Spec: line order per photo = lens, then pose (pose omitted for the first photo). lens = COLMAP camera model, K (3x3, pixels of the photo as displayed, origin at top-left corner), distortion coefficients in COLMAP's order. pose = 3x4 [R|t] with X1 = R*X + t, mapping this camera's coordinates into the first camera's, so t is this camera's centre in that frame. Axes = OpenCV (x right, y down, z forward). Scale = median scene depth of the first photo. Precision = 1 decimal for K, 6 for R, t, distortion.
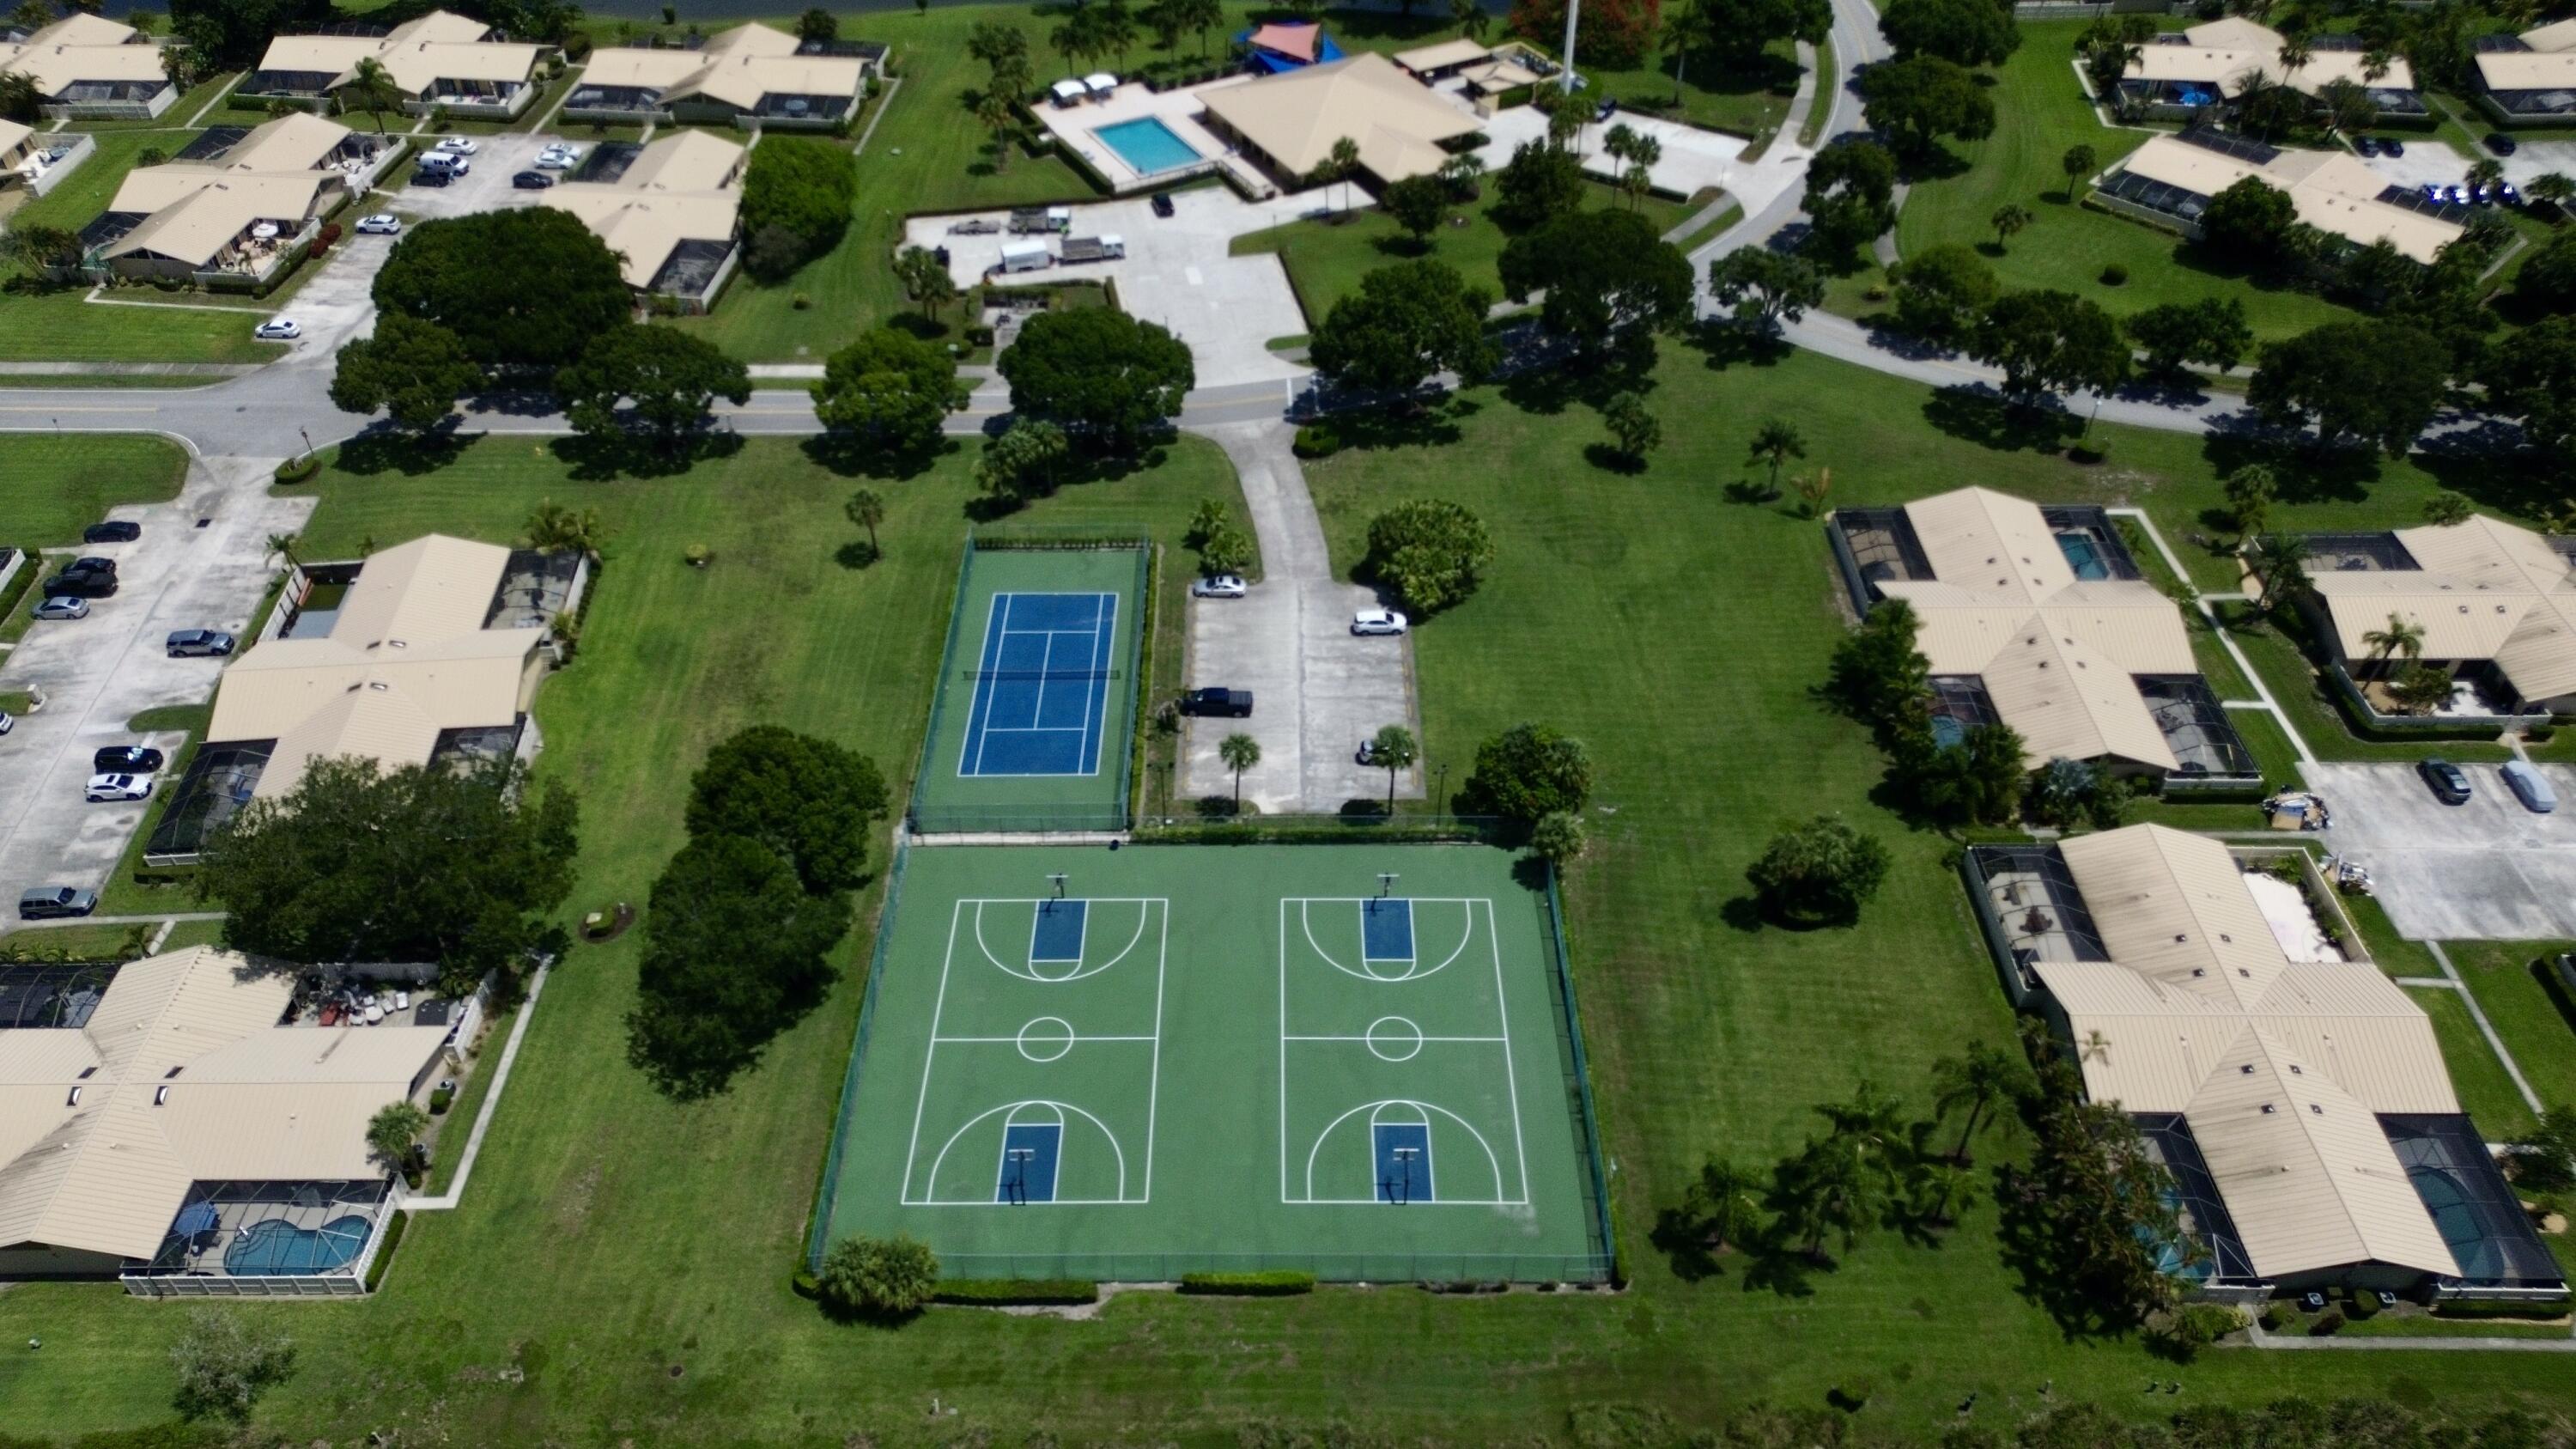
lens RADIAL K [[1765.7, 0, 1288.0], [0, 1765.7, 724.5], [0, 0, 1]] dist [0.066990, -0.079568]
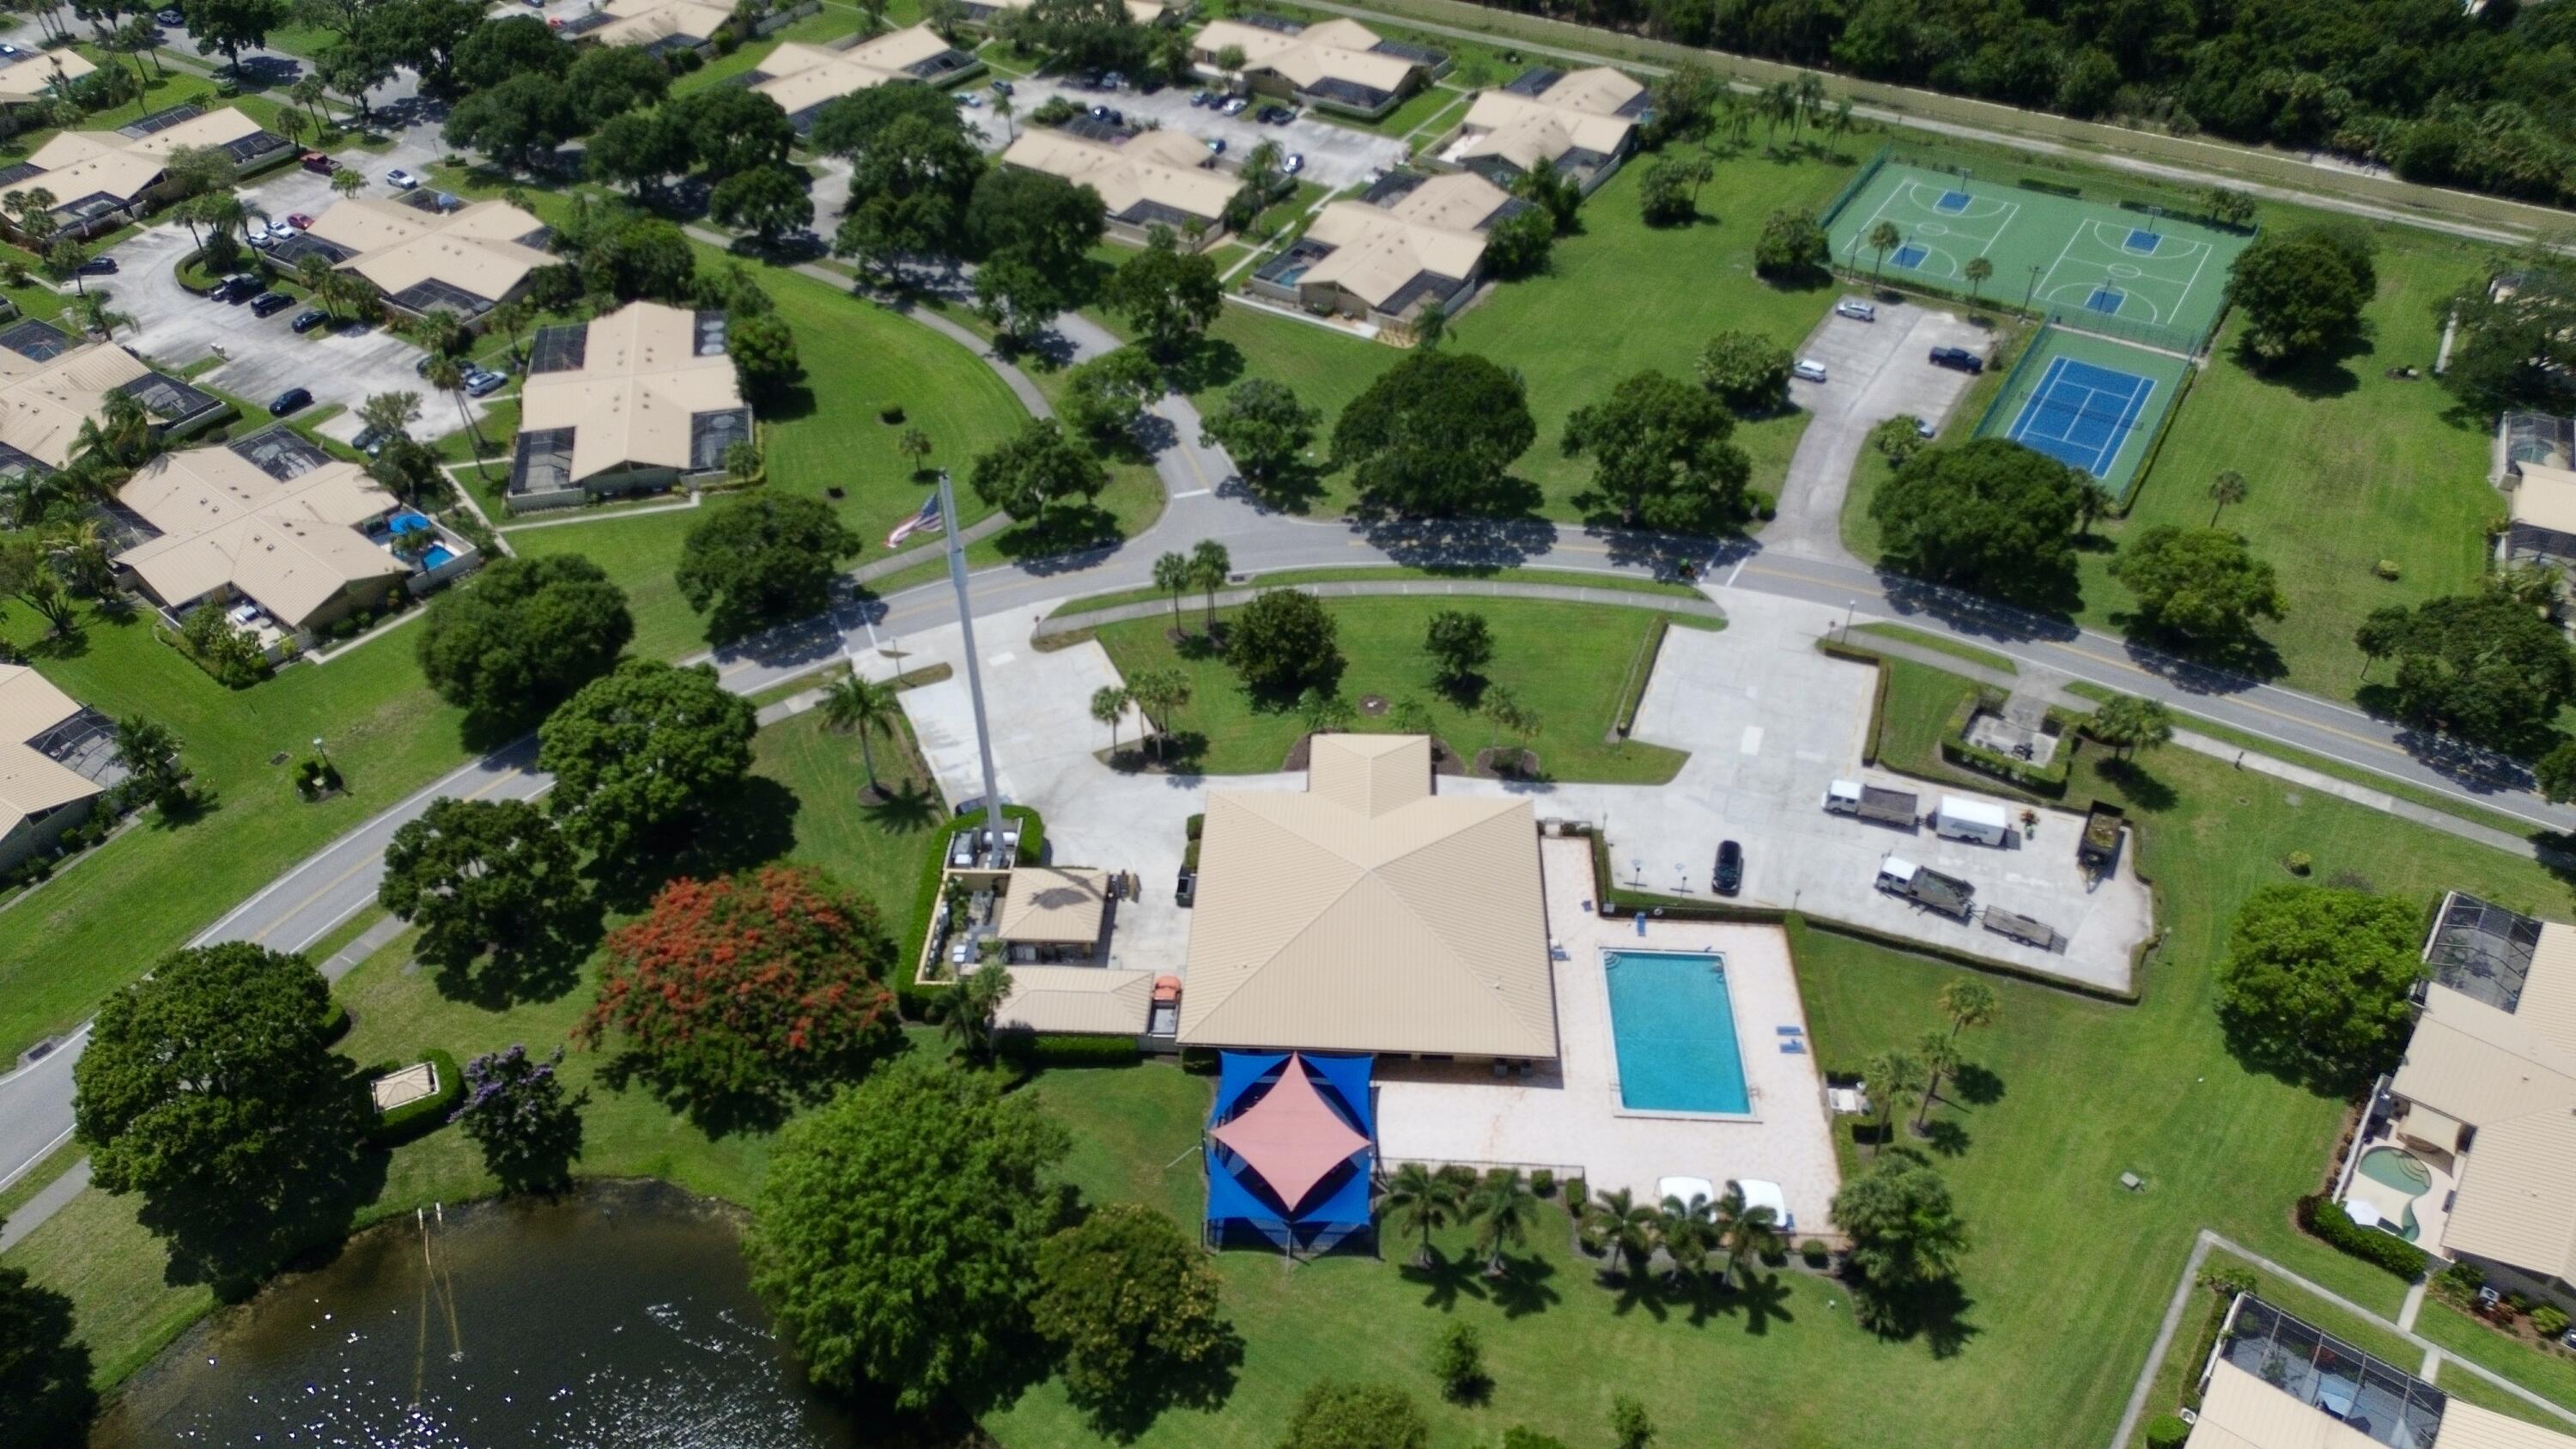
lens RADIAL K [[1765.7, 0, 1288.0], [0, 1765.7, 724.5], [0, 0, 1]] dist [0.066990, -0.079568]
pose [[-0.842869, -0.339410, 0.417580, -0.268290], [0.372338, 0.192404, 0.907935, -1.367094], [-0.388506, 0.920751, -0.035796, 1.449457]]
